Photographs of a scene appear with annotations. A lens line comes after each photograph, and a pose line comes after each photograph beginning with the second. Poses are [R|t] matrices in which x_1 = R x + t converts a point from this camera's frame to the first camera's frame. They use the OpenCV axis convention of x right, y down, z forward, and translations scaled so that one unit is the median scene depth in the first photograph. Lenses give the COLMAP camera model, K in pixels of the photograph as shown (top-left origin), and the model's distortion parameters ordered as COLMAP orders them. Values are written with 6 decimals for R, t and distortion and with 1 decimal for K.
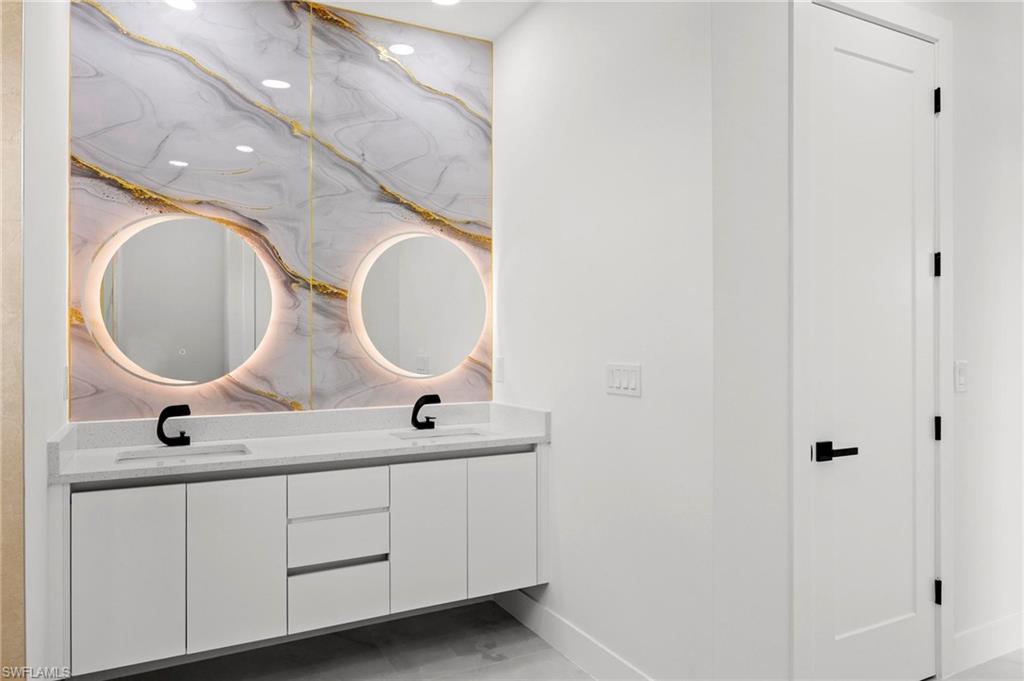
lens RADIAL K [[675.3, 0, 521.2], [0, 675.3, 343.3], [0, 0, 1]] dist [-0.010217, 0.007776]
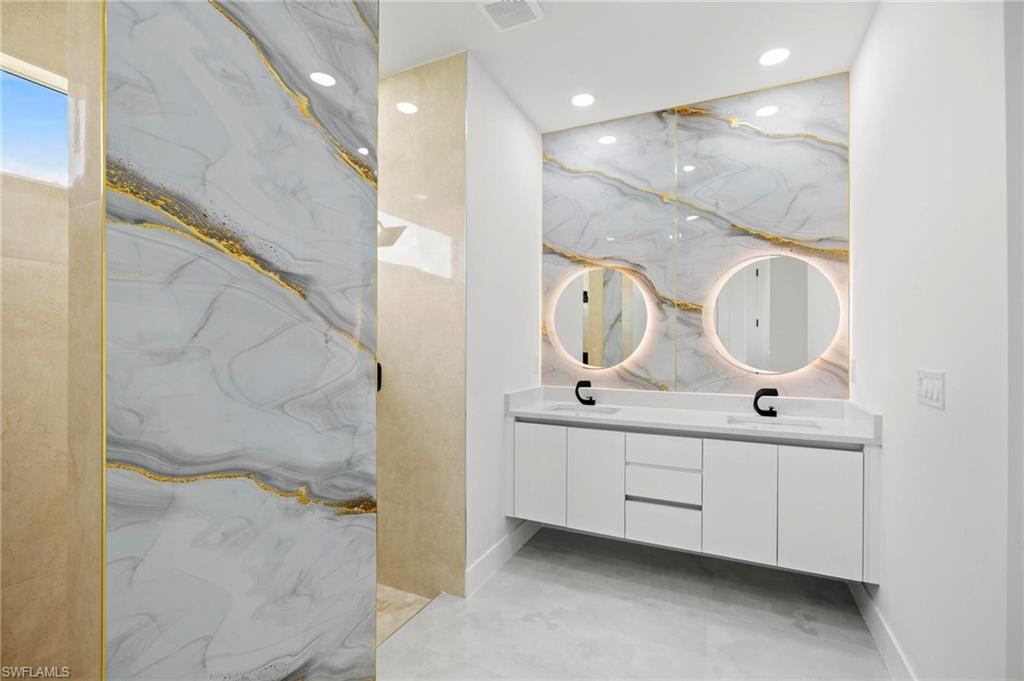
lens RADIAL K [[454.3, 0, 521.9], [0, 454.3, 338.9], [0, 0, 1]] dist [-0.015182, 0.003169]
pose [[0.595088, 0.000057, -0.803661, 0.267195], [-0.009121, 0.999936, -0.006682, -0.003280], [0.803609, 0.011306, 0.595050, 0.168995]]
